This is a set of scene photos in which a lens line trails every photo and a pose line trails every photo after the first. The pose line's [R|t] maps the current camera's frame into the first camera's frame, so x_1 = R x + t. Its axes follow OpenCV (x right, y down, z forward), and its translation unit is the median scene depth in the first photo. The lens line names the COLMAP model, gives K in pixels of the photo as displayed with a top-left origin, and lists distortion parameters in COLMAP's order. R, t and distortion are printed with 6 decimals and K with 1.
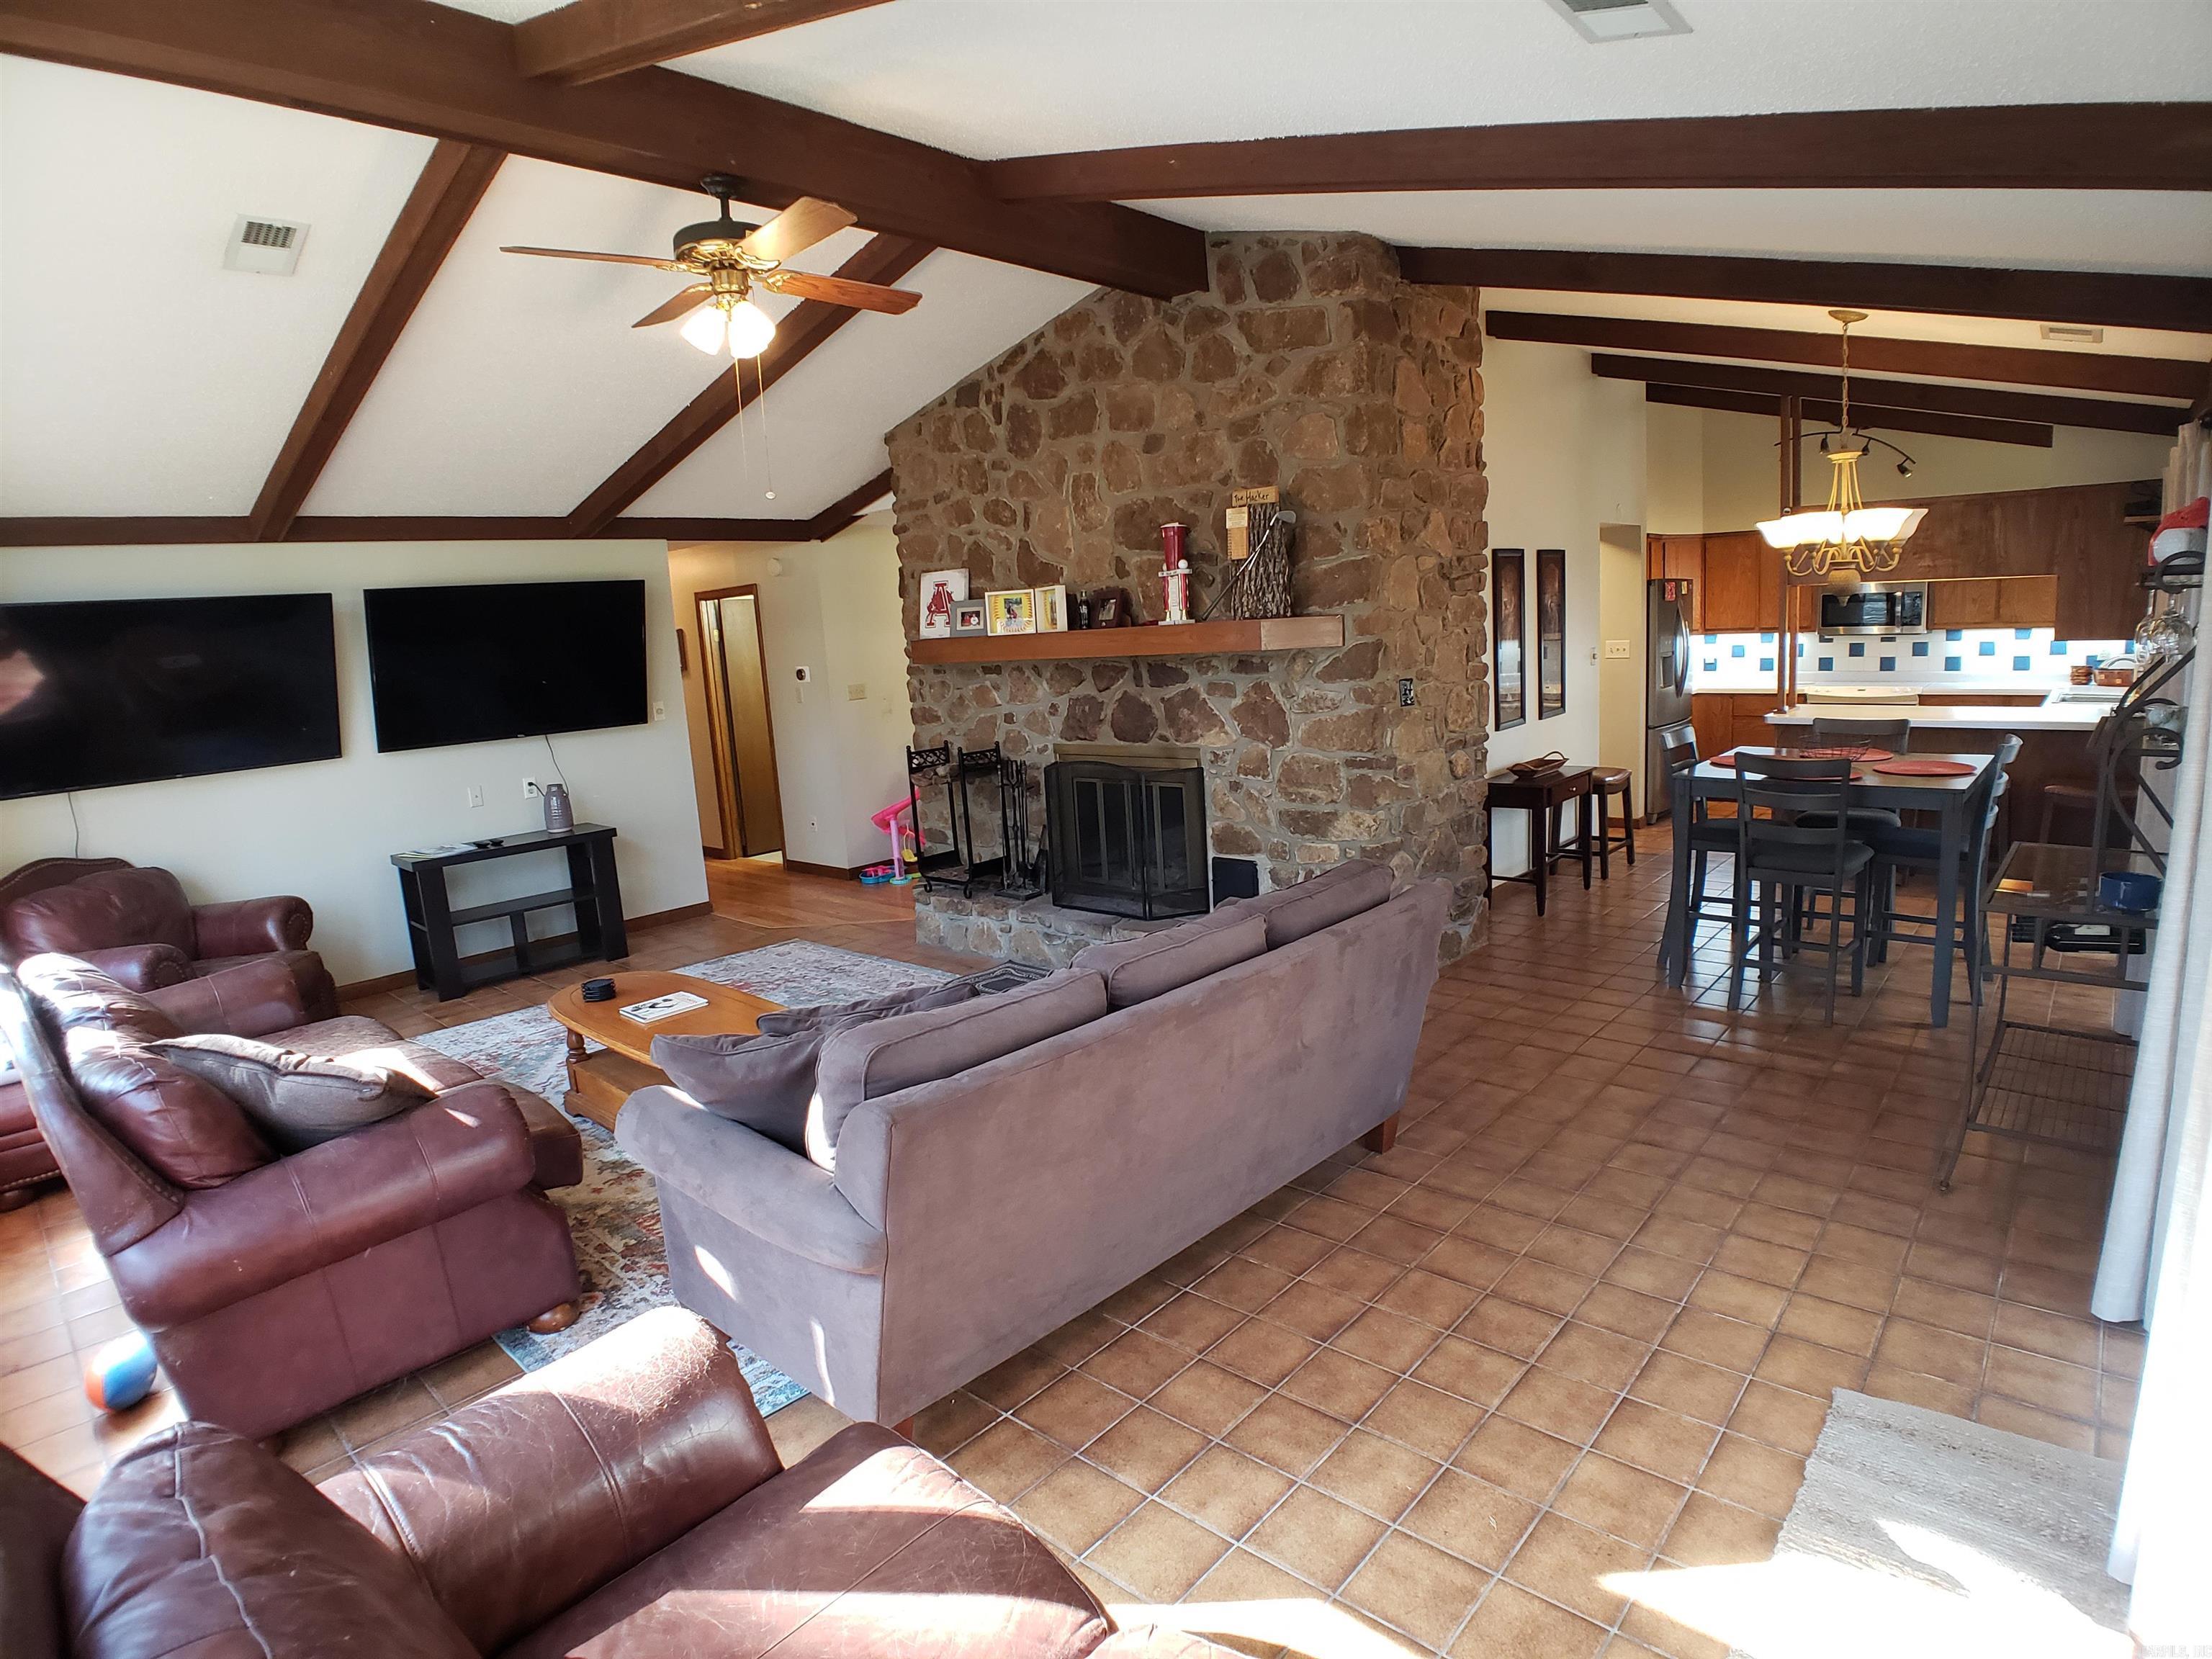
lens RADIAL K [[1171.1, 0, 1100.0], [0, 1171.1, 833.6], [0, 0, 1]] dist [-0.065649, -0.025881]
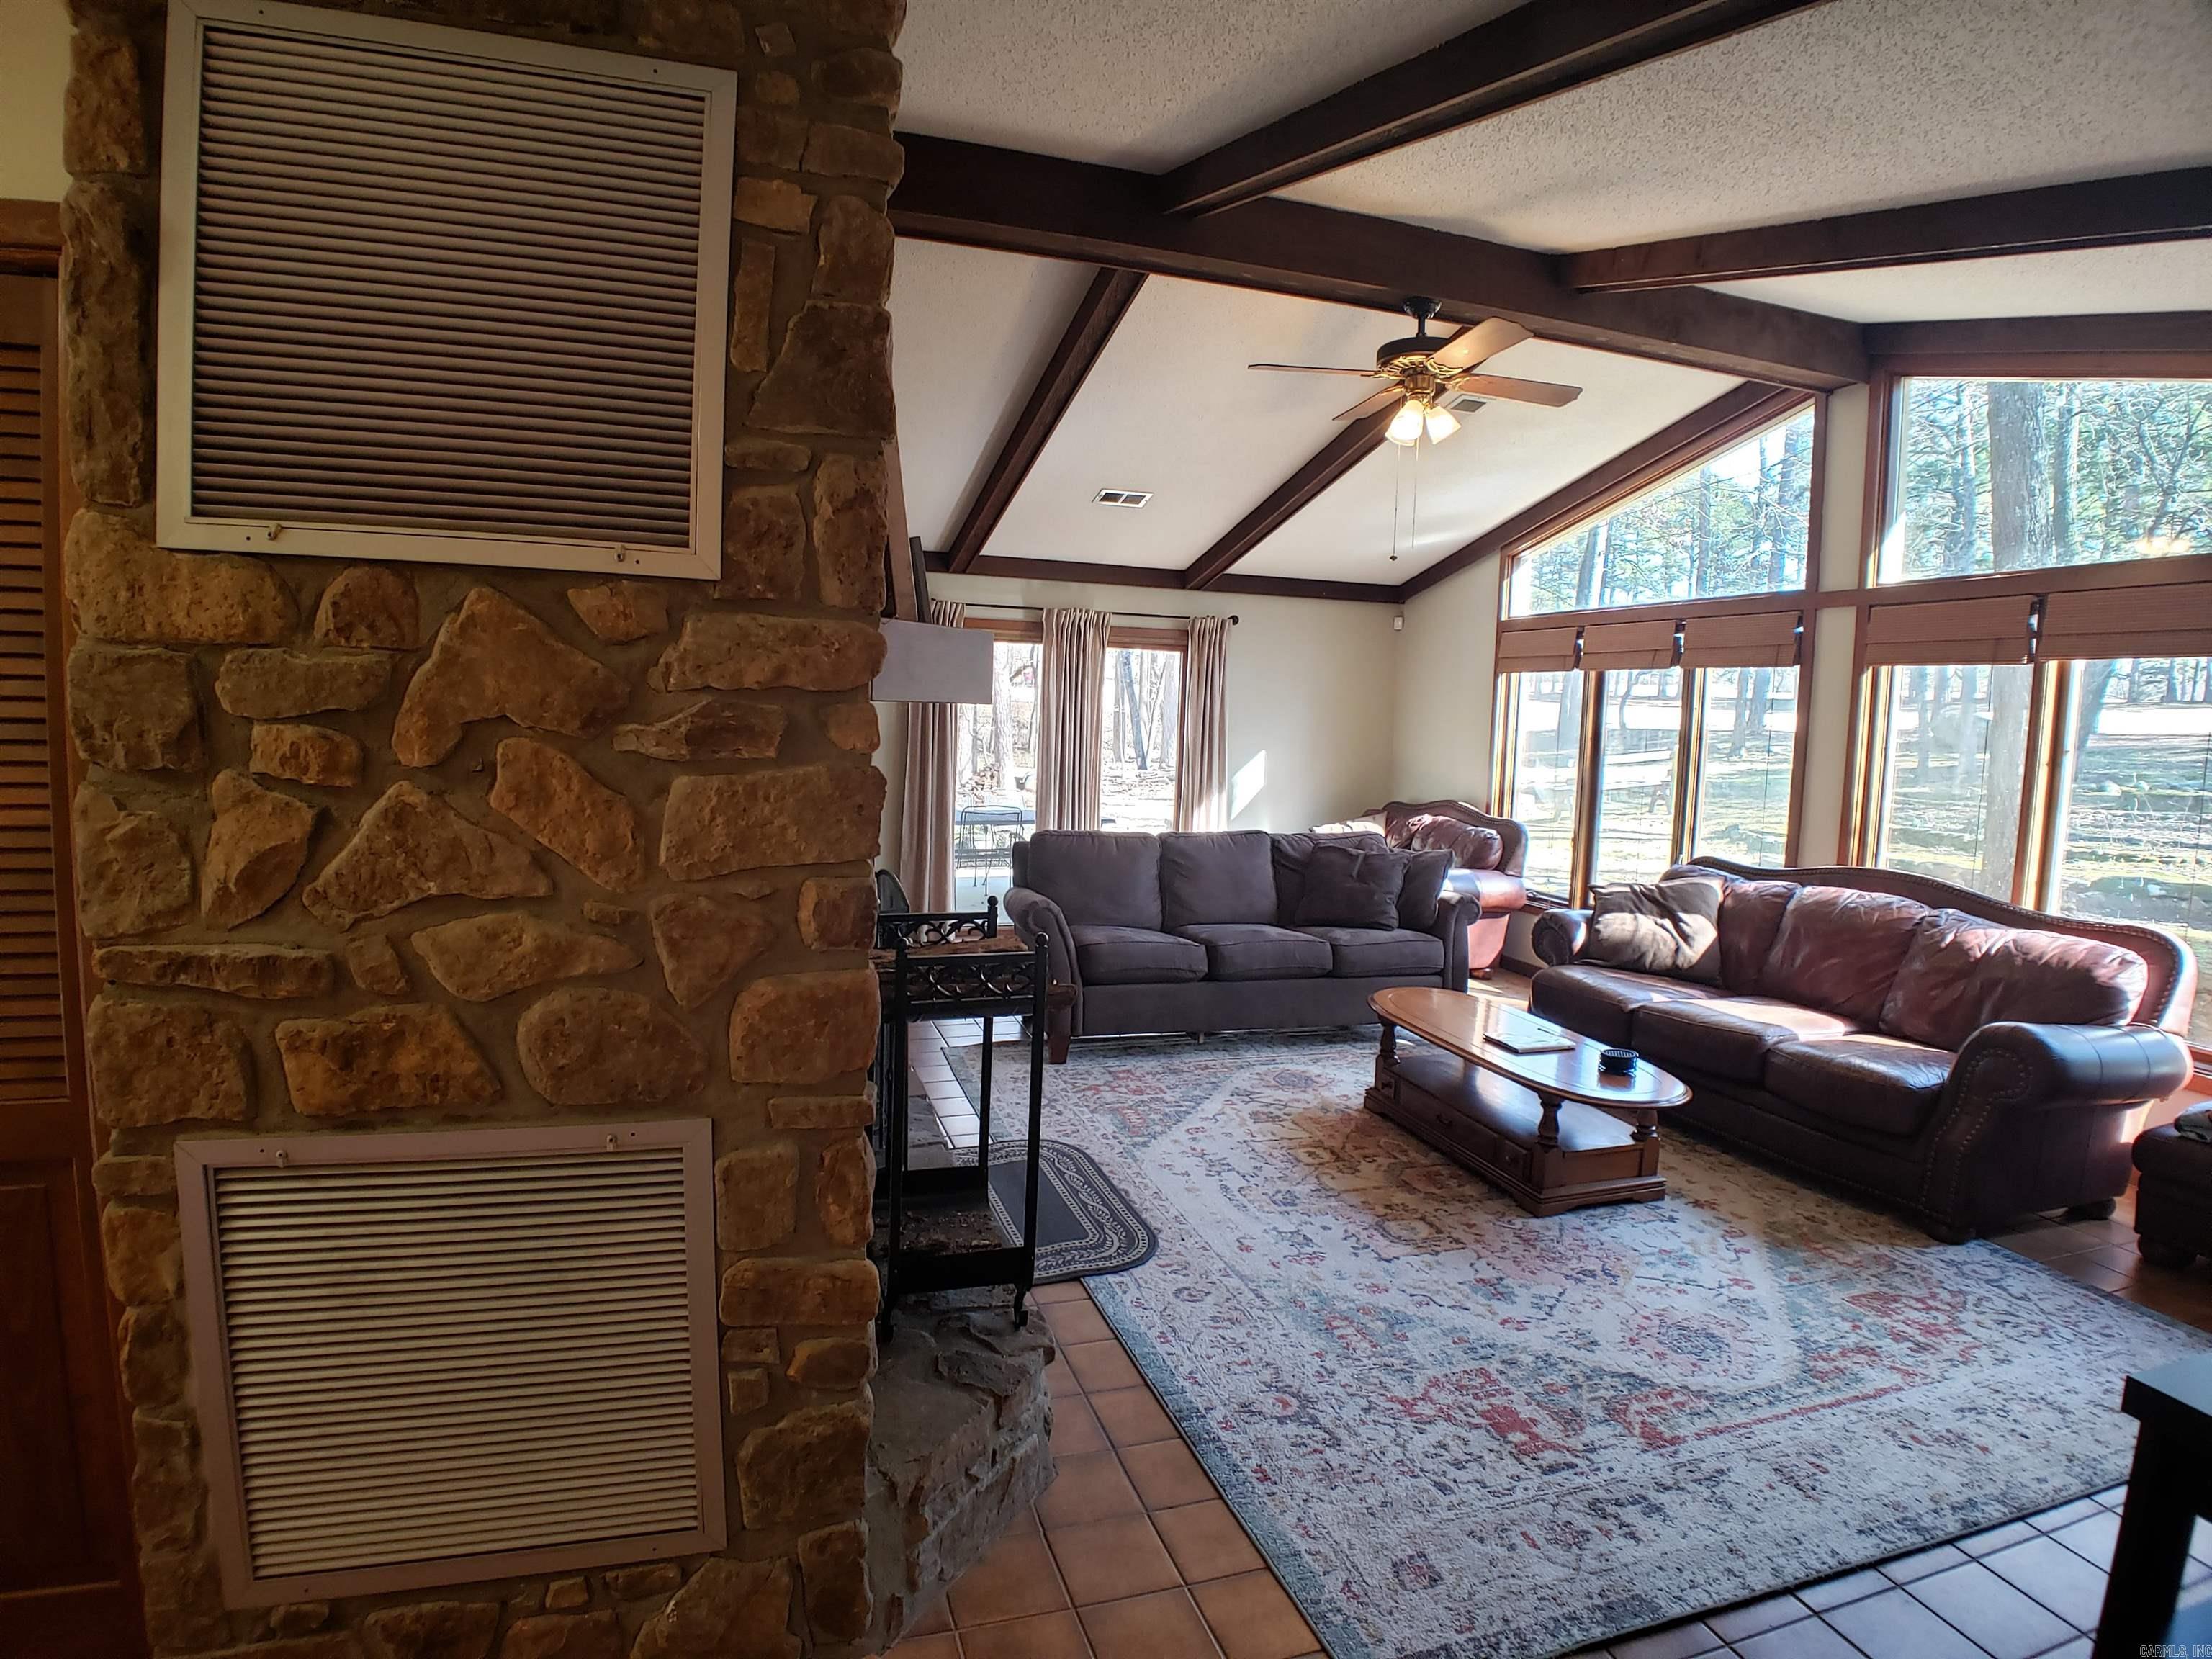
lens RADIAL K [[1180.1, 0, 1086.2], [0, 1180.1, 821.8], [0, 0, 1]] dist [-0.107540, 0.029587]
pose [[-0.864692, -0.015724, 0.502057, -0.403943], [0.105541, 0.971510, 0.212200, -0.203889], [-0.491090, 0.236476, -0.838397, 1.467293]]
